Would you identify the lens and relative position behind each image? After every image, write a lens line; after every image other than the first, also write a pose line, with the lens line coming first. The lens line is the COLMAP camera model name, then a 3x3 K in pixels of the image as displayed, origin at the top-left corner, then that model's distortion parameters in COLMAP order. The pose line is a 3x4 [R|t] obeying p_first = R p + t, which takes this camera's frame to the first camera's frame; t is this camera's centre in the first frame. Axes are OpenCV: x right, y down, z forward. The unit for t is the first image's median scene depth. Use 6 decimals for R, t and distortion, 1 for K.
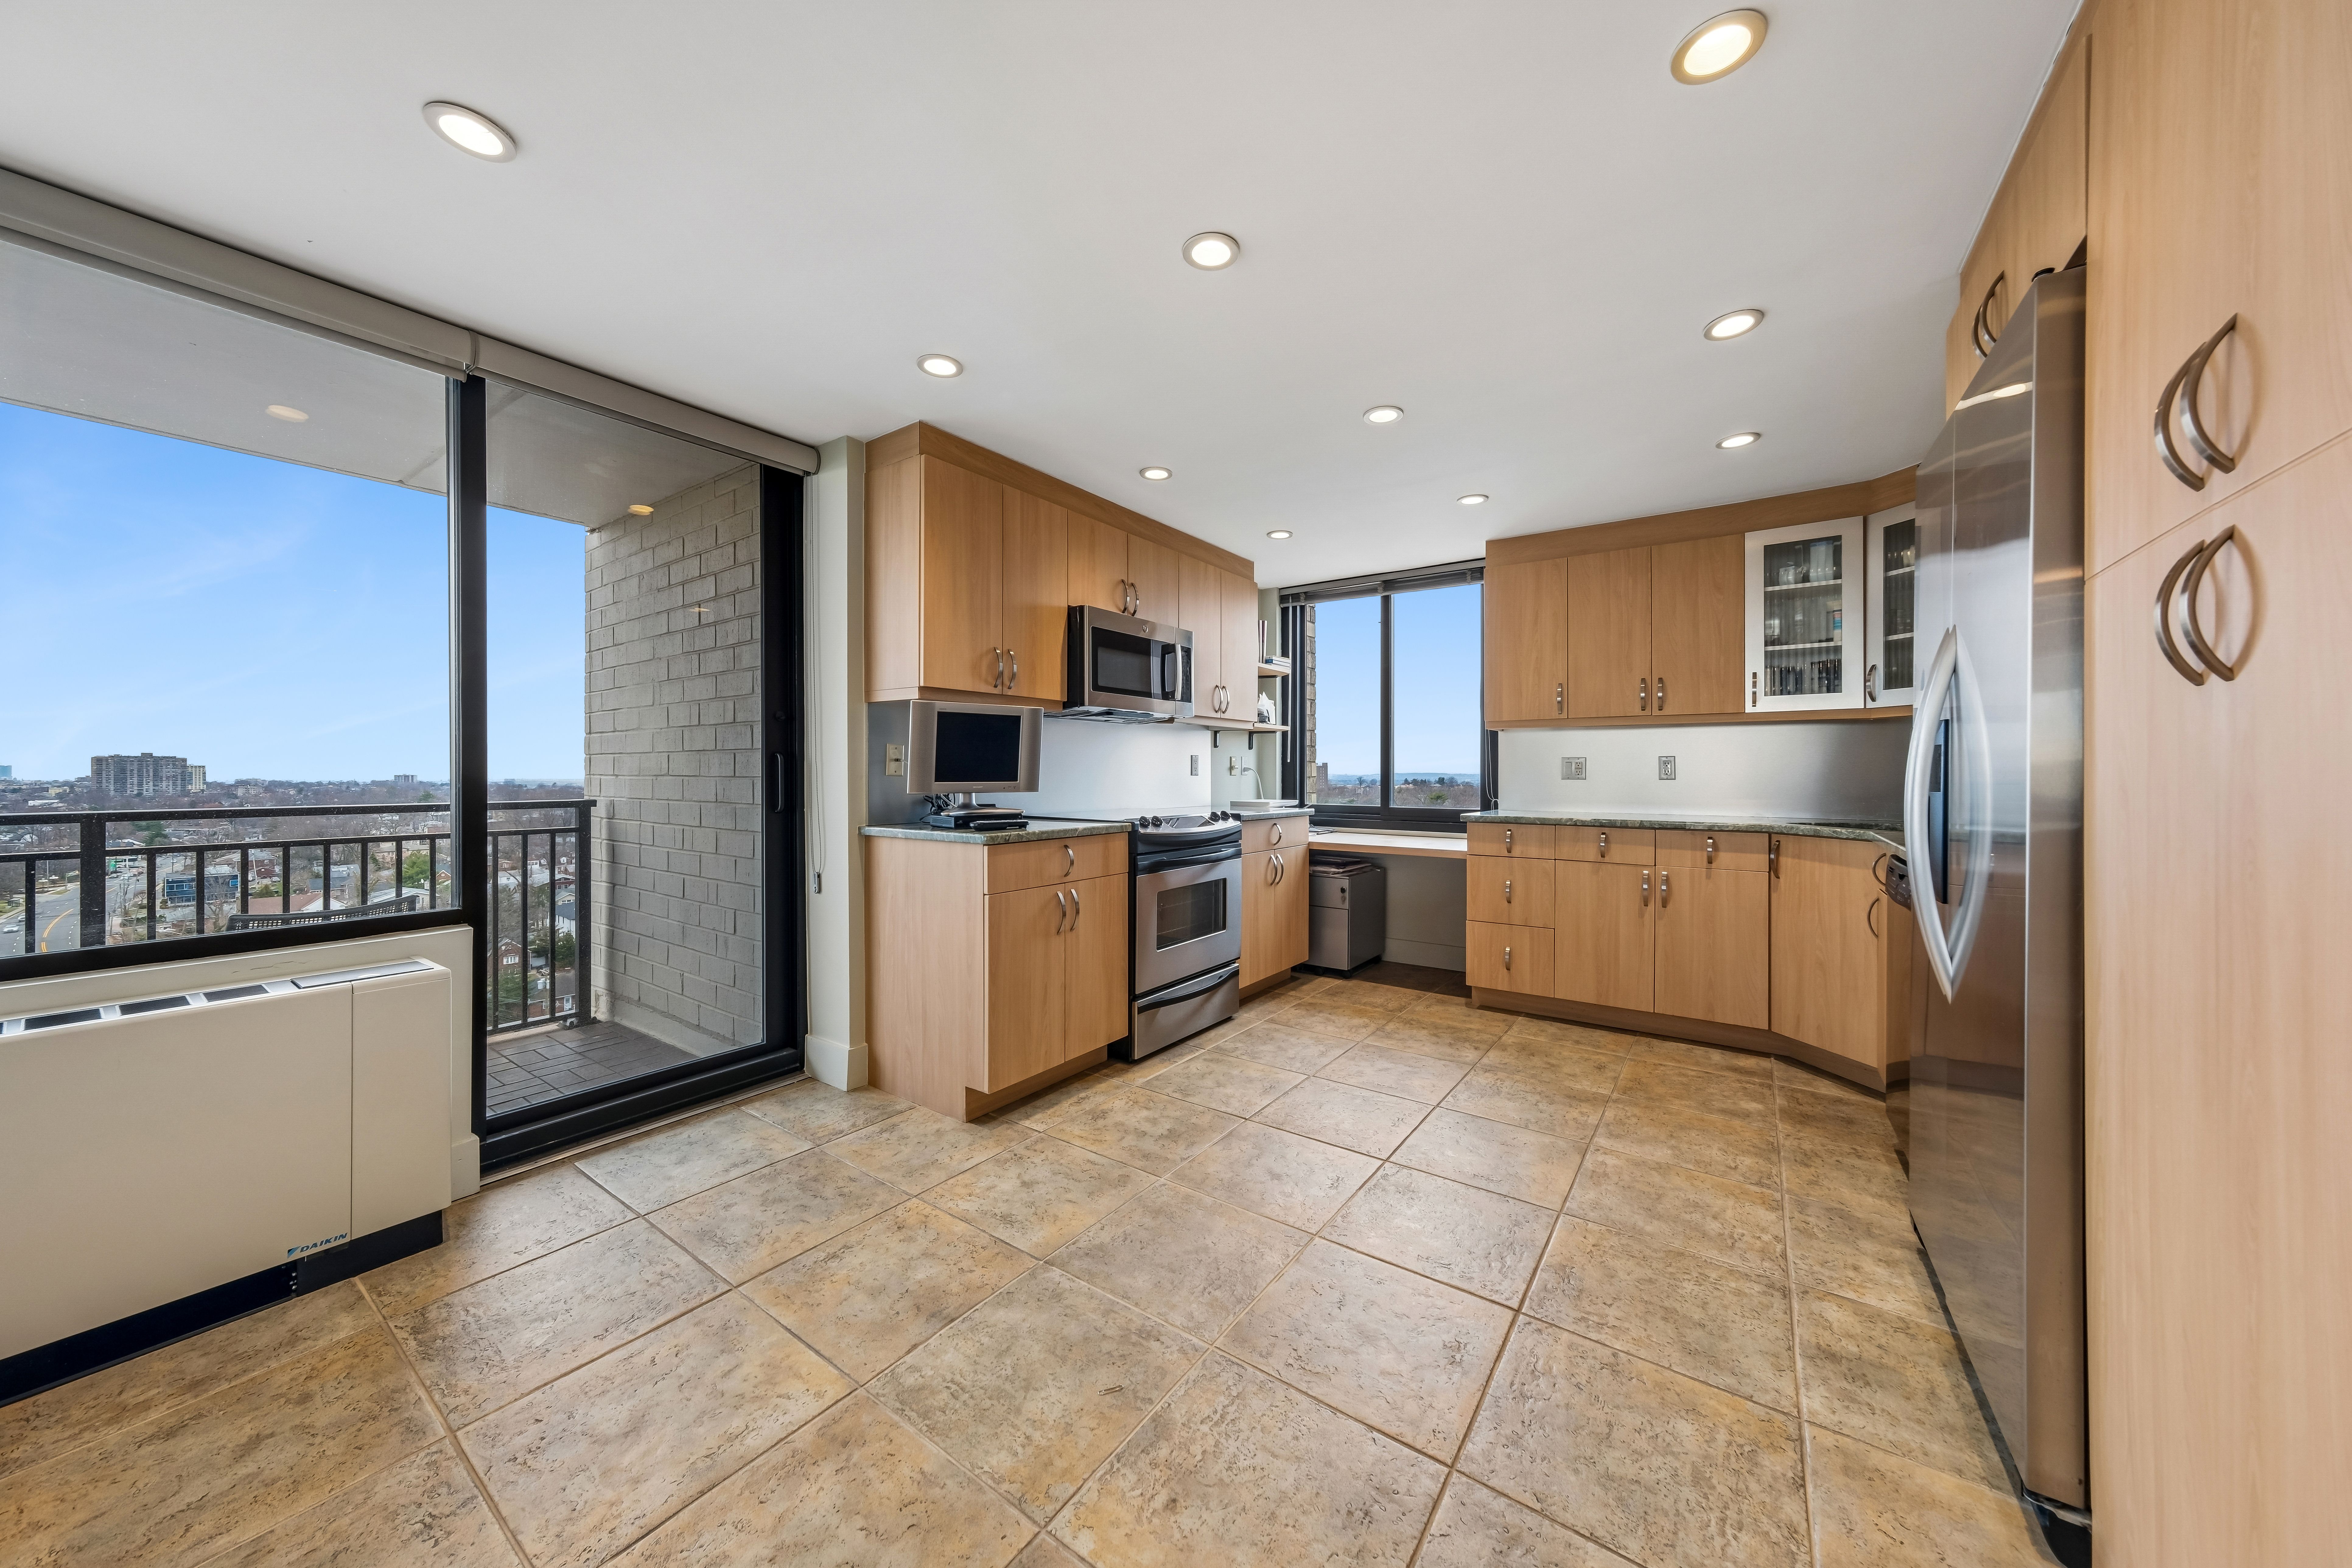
lens RADIAL K [[830.3, 0, 1176.0], [0, 830.3, 784.0], [0, 0, 1]] dist [-0.009486, 0.006468]
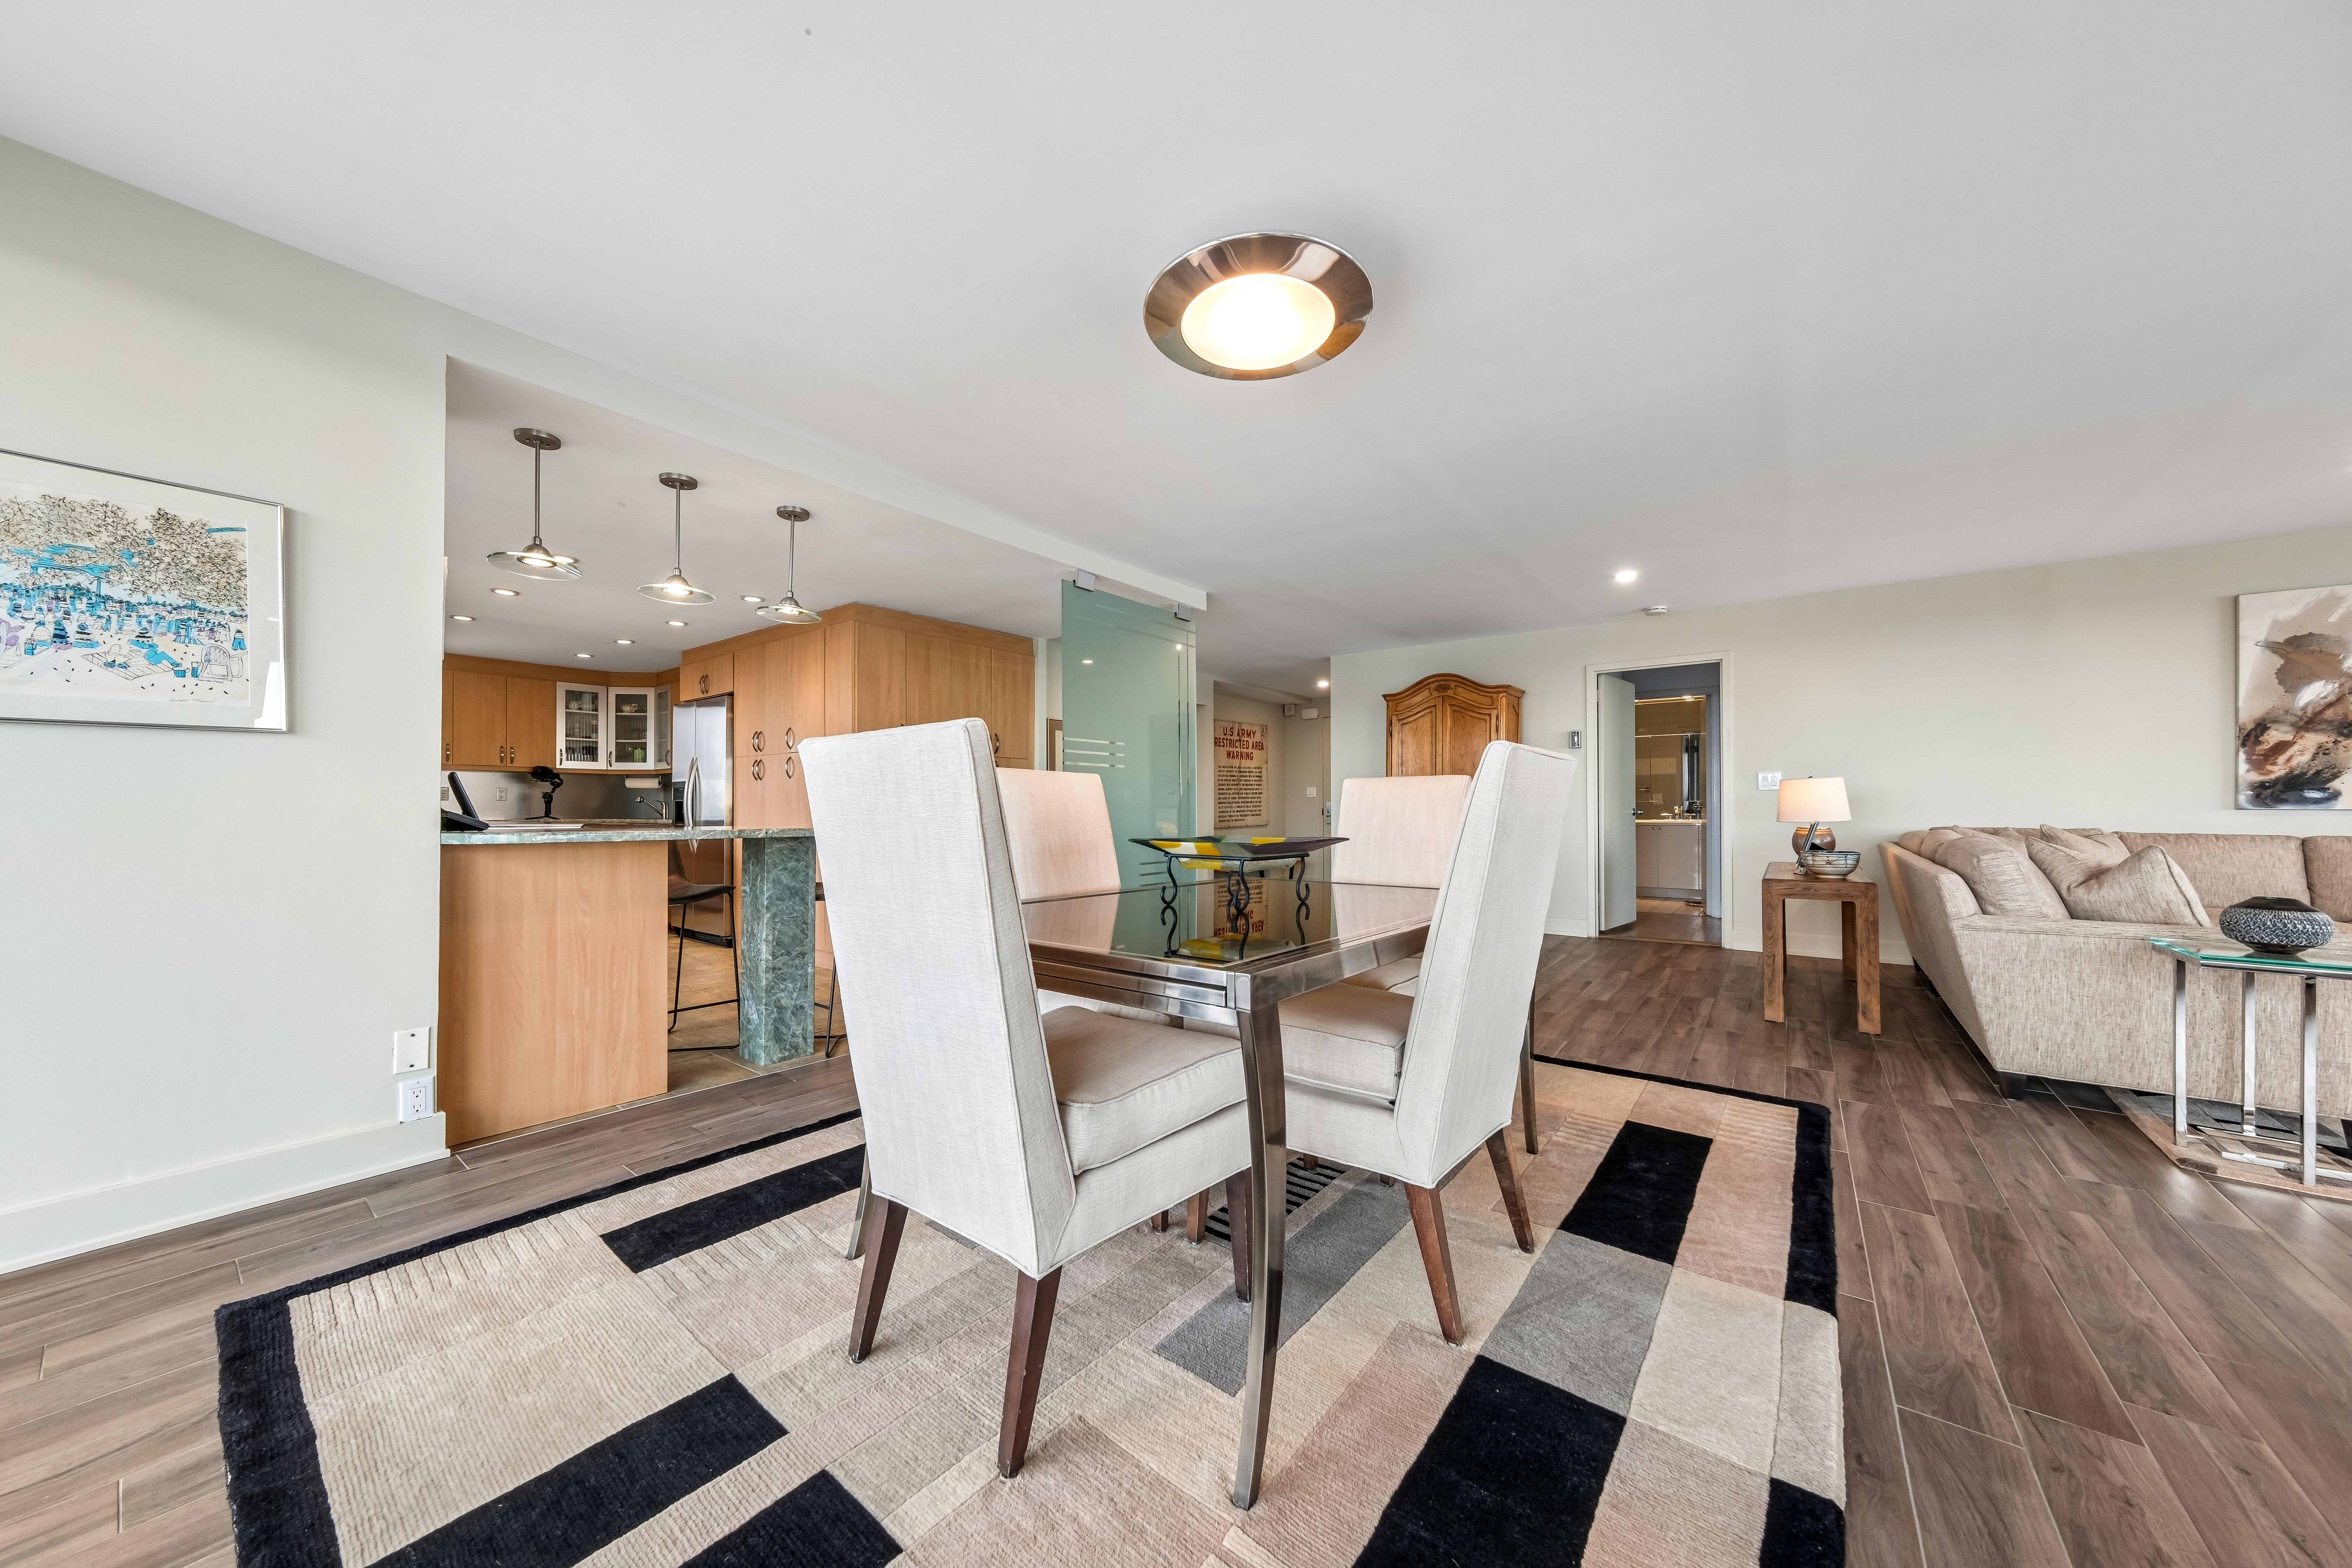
lens RADIAL K [[806.4, 0, 1161.2], [0, 806.4, 812.2], [0, 0, 1]] dist [0.000793, 0.000040]
pose [[0.052803, 0.000129, 0.998605, -1.328024], [0.006027, 0.999982, -0.000447, 0.039074], [-0.998587, 0.006042, 0.052801, -0.662632]]
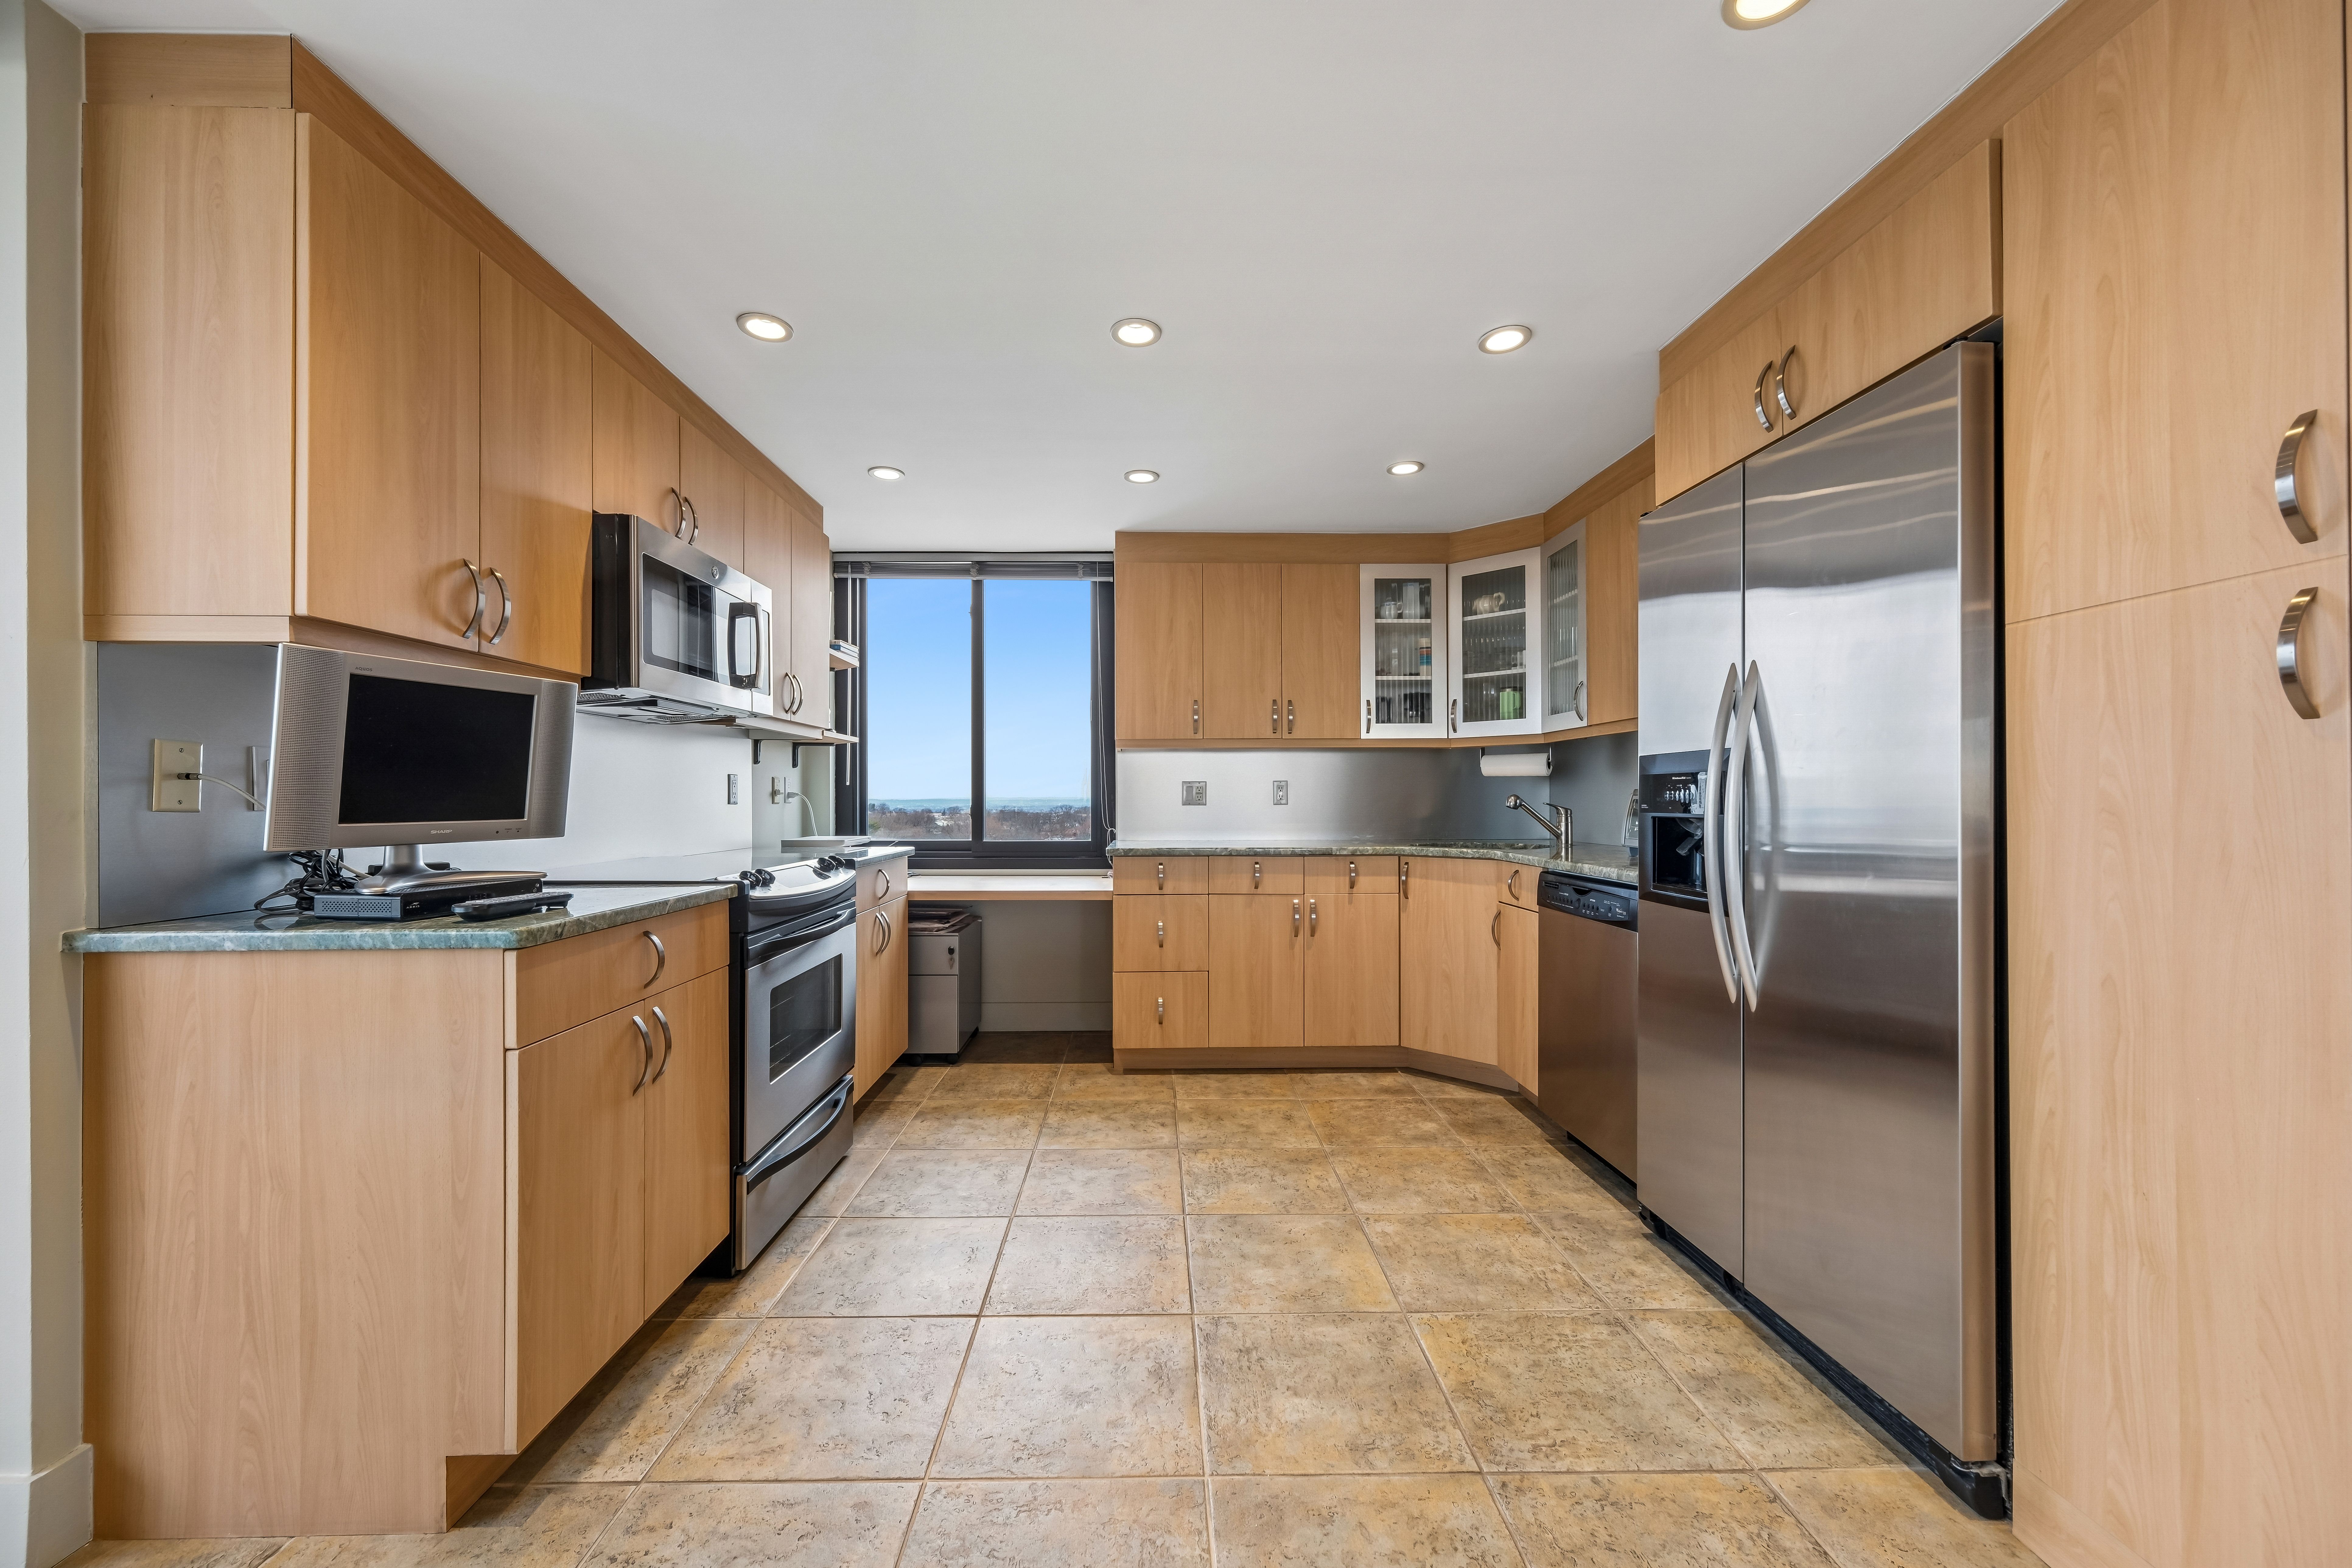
lens RADIAL K [[908.2, 0, 1172.6], [0, 908.2, 799.6], [0, 0, 1]] dist [0.001003, 0.000730]
pose [[0.794222, -0.005289, 0.607605, -0.193062], [0.012655, 0.999889, -0.007838, -0.004924], [-0.607496, 0.013914, 0.794201, 0.258765]]
